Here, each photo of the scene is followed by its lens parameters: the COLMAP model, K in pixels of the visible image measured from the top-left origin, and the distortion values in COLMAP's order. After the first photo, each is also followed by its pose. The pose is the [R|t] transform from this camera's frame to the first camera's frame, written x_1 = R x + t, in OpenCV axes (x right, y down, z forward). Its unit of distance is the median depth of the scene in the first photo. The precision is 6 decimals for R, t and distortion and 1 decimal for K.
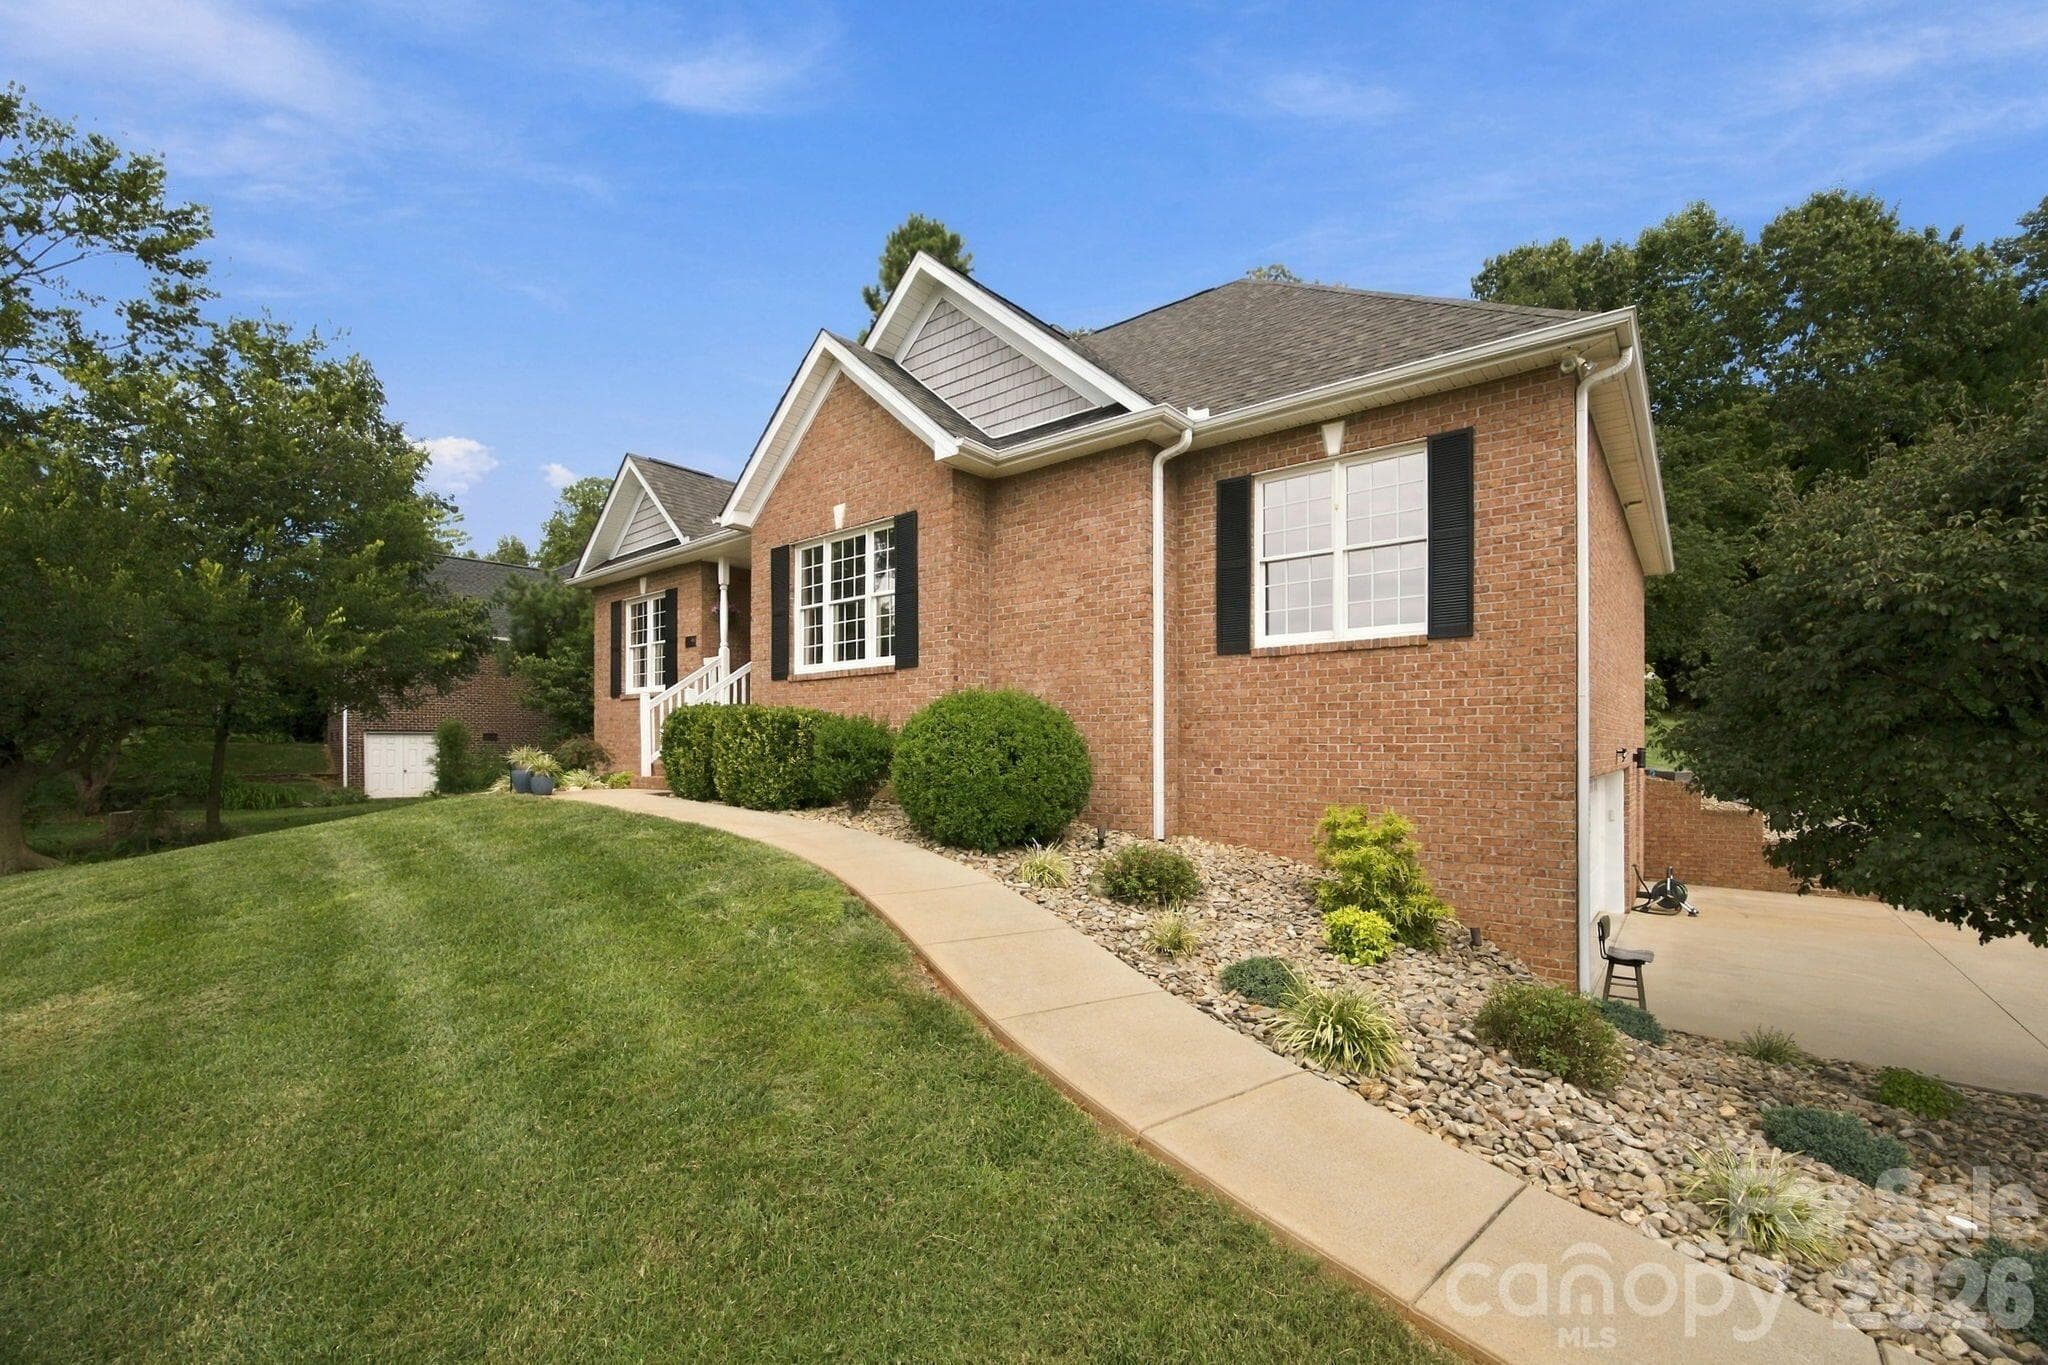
lens RADIAL K [[836.7, 0, 1031.1], [0, 836.7, 745.9], [0, 0, 1]] dist [-0.038024, -0.000102]
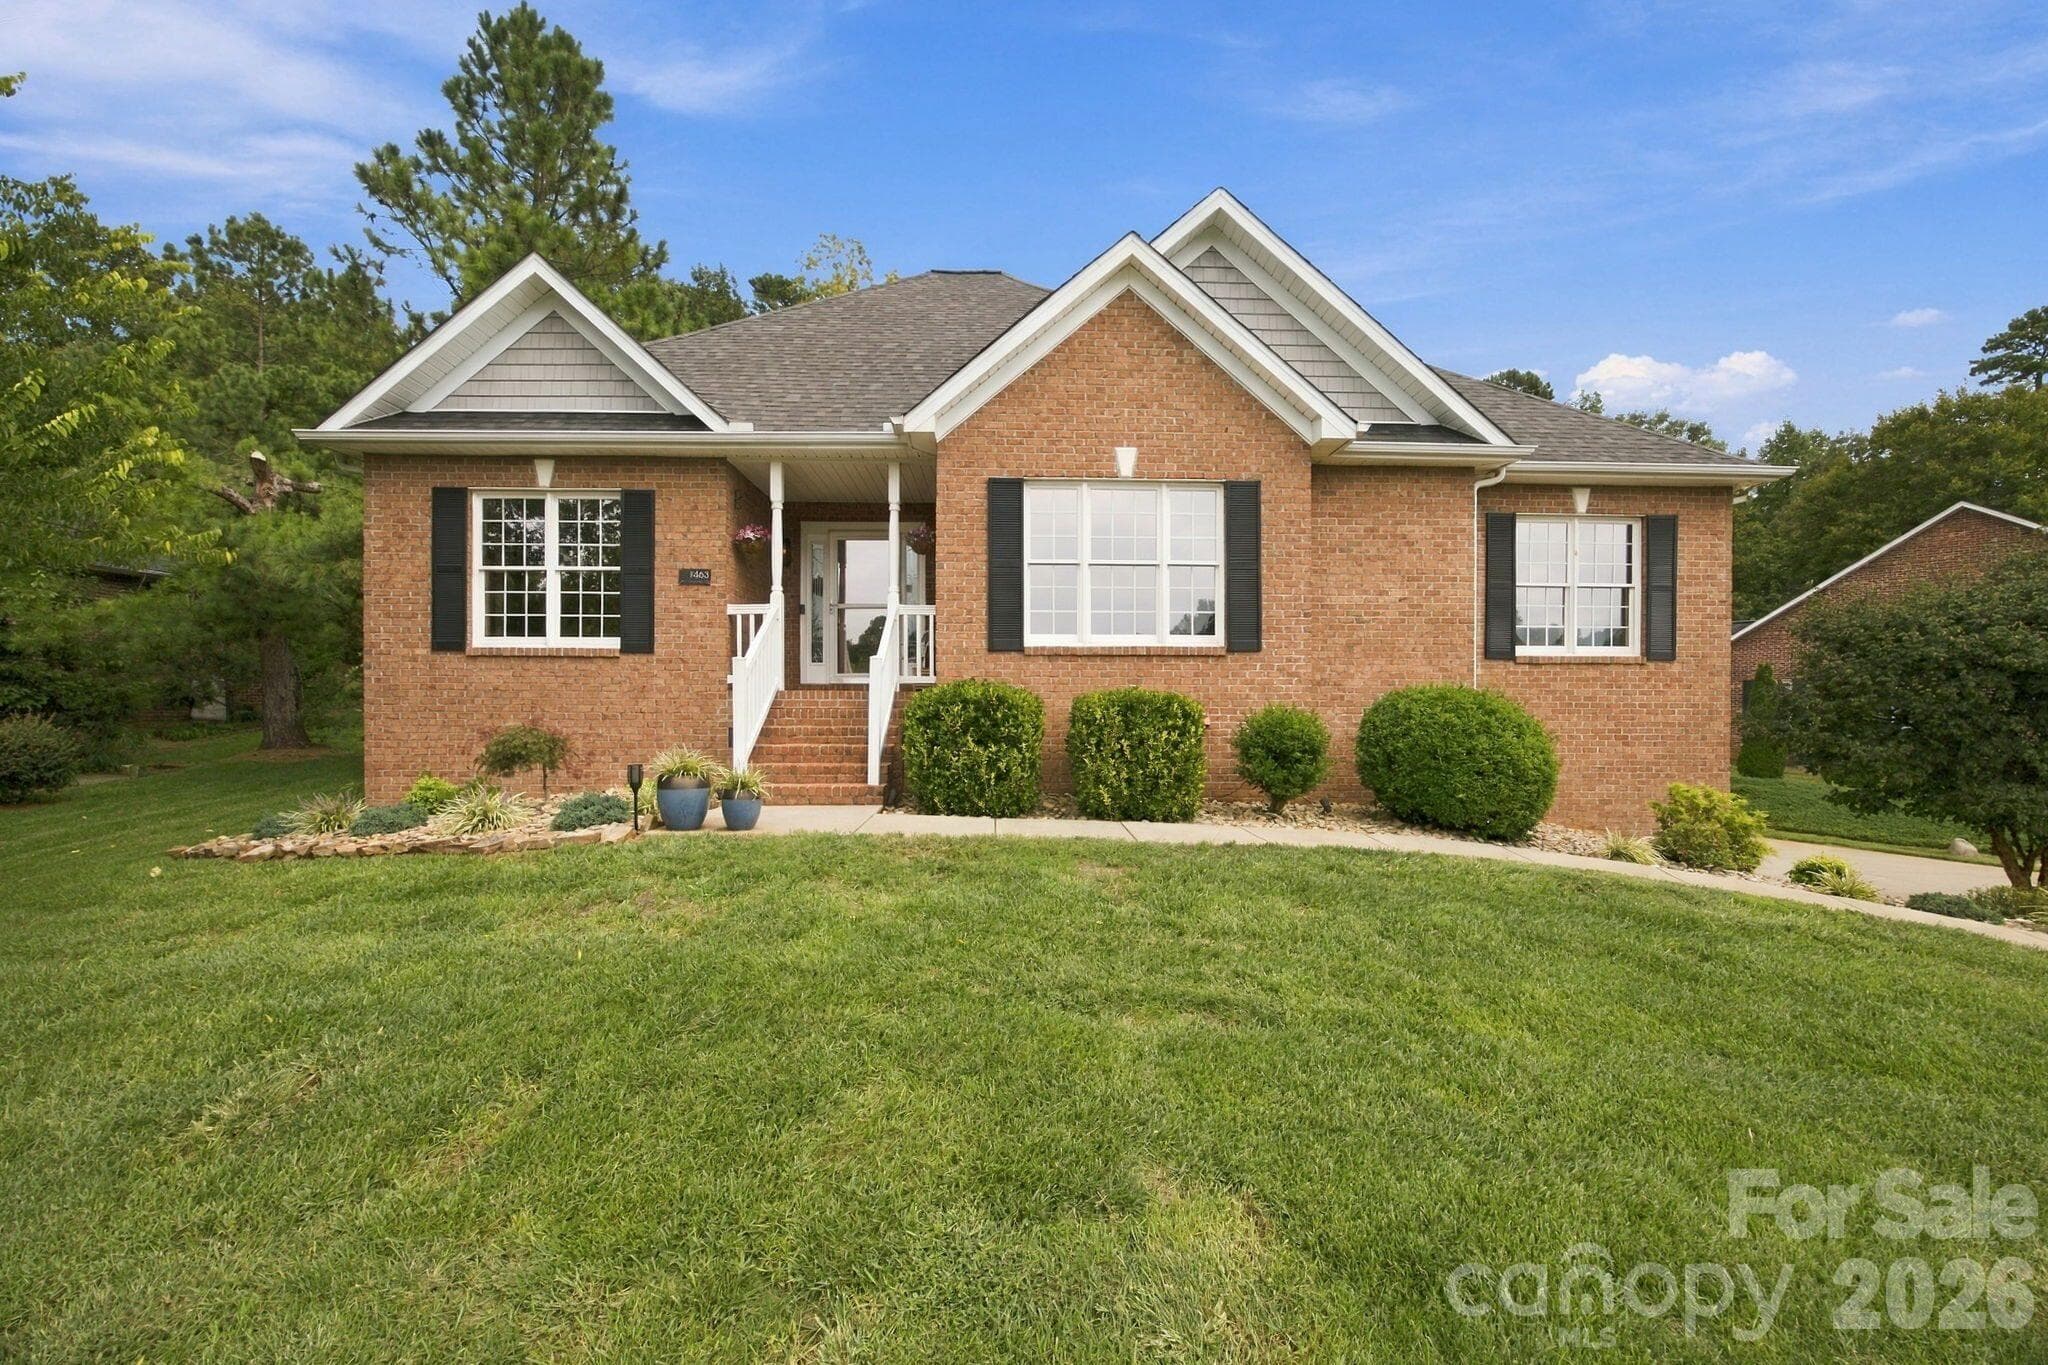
lens RADIAL K [[849.9, 0, 988.4], [0, 849.9, 741.6], [0, 0, 1]] dist [-0.015158, 0.001251]
pose [[0.757545, -0.000616, 0.652782, -1.052060], [0.002349, 0.999996, -0.001781, 0.007312], [-0.652778, 0.002882, 0.757544, 0.528459]]
